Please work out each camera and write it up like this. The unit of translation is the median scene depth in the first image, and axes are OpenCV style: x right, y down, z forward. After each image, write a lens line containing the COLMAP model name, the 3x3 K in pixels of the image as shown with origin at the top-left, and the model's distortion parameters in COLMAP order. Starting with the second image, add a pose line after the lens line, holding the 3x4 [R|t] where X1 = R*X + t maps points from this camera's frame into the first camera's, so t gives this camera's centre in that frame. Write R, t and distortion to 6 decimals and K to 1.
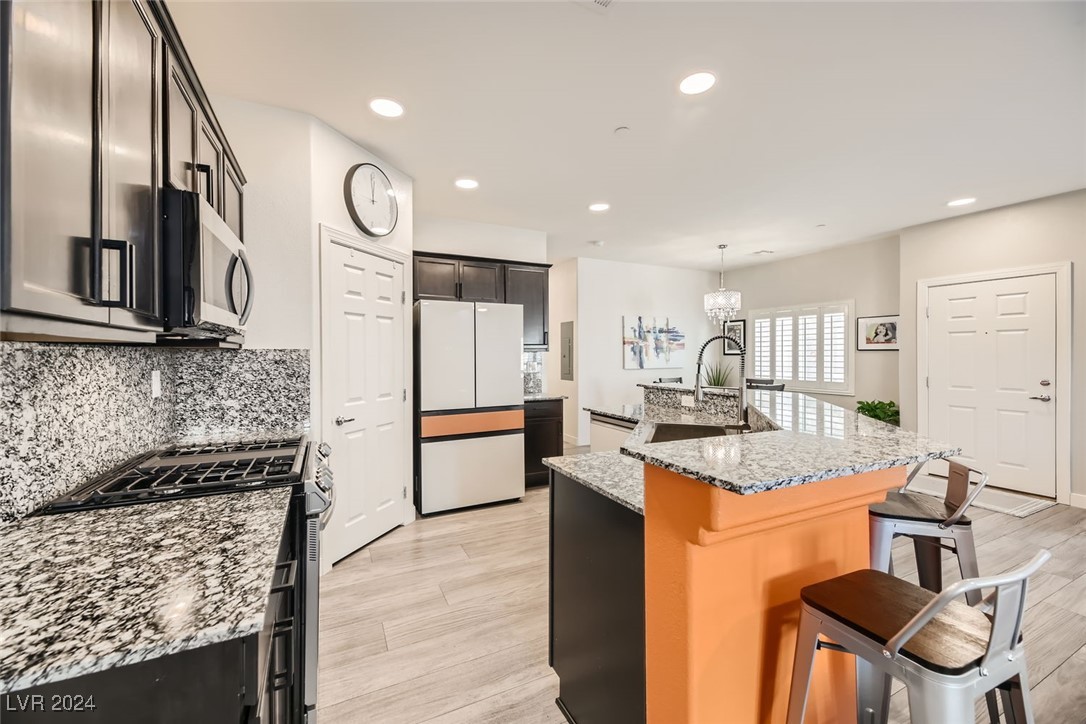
lens RADIAL K [[436.9, 0, 542.3], [0, 436.9, 358.7], [0, 0, 1]] dist [0.017345, -0.004859]
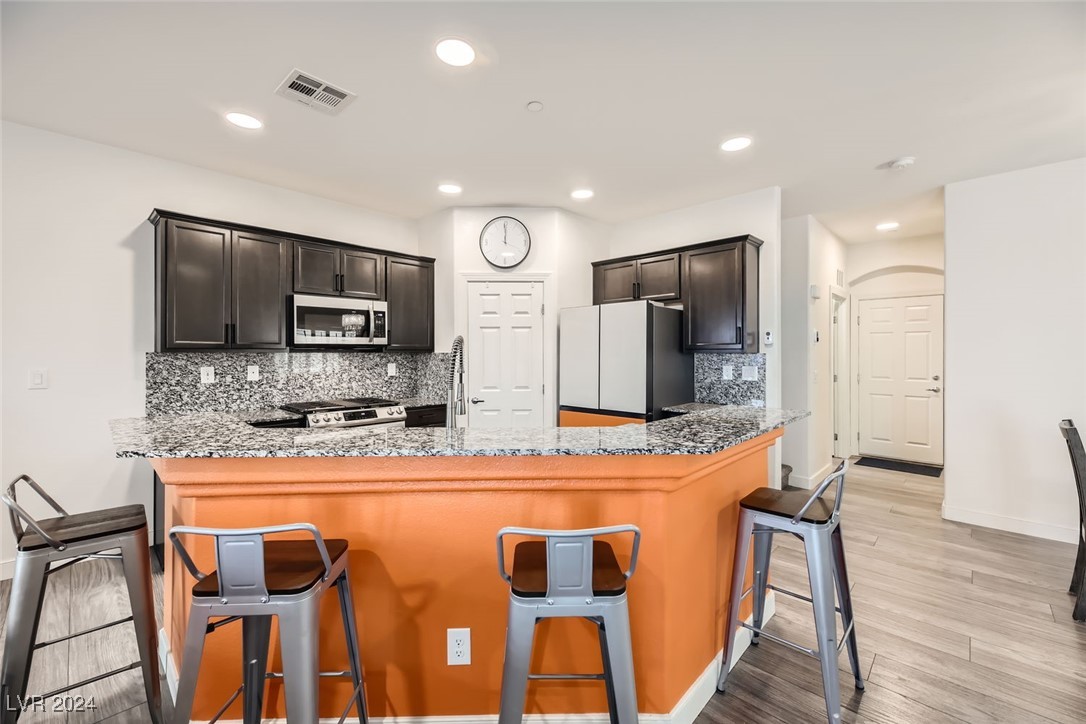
lens RADIAL K [[436.9, 0, 540.3], [0, 436.9, 351.9], [0, 0, 1]] dist [0.017345, -0.004859]
pose [[0.335467, -0.001646, -0.942051, 0.503900], [-0.009395, 0.999943, -0.005093, -0.008969], [0.942005, 0.010559, 0.335432, 0.356605]]
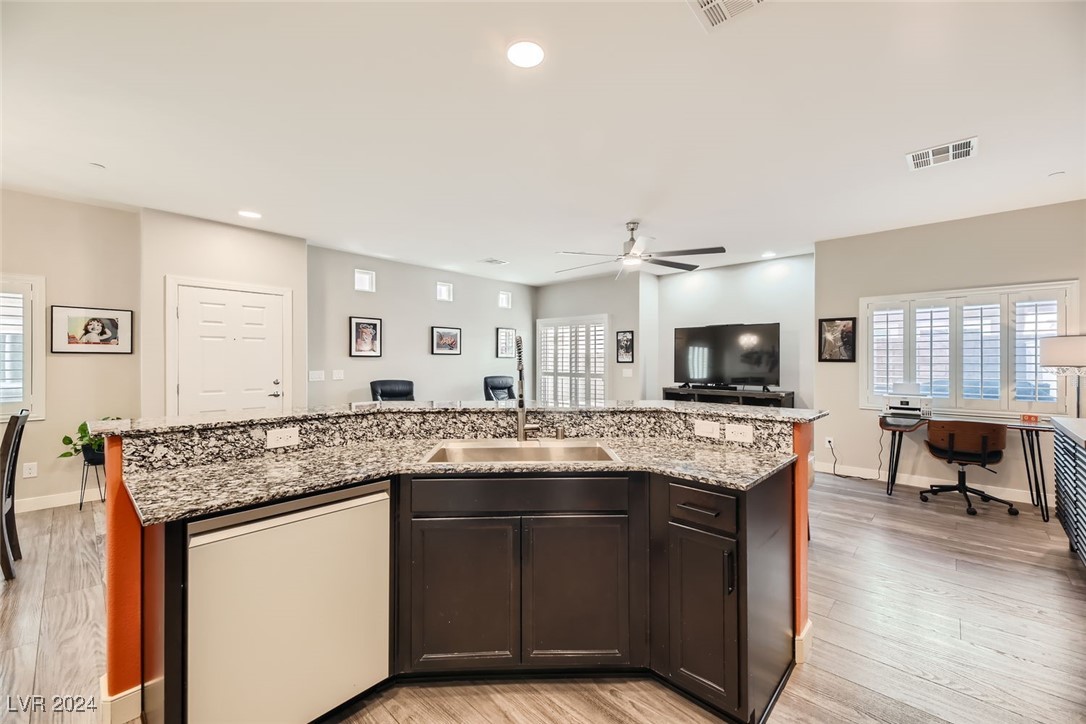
lens RADIAL K [[436.9, 0, 548.3], [0, 436.9, 356.8], [0, 0, 1]] dist [0.017345, -0.004859]
pose [[-0.367096, 0.008669, 0.930143, -0.209032], [0.007080, 0.999954, -0.006525, -0.002844], [-0.930156, 0.004190, -0.367140, 0.533479]]
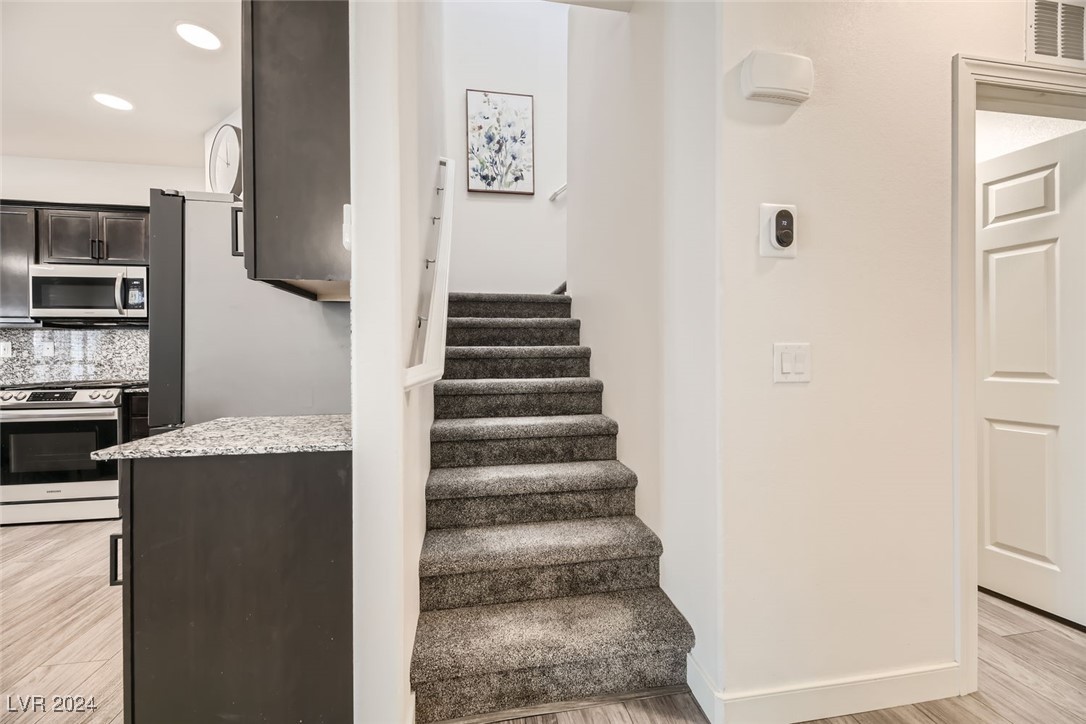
lens RADIAL K [[436.9, 0, 542.3], [0, 436.9, 355.1], [0, 0, 1]] dist [0.017345, -0.004859]
pose [[-0.274942, 0.003730, -0.961453, 0.192715], [-0.005998, 0.999966, 0.005595, 0.022675], [0.961442, 0.007305, -0.274911, 1.041984]]
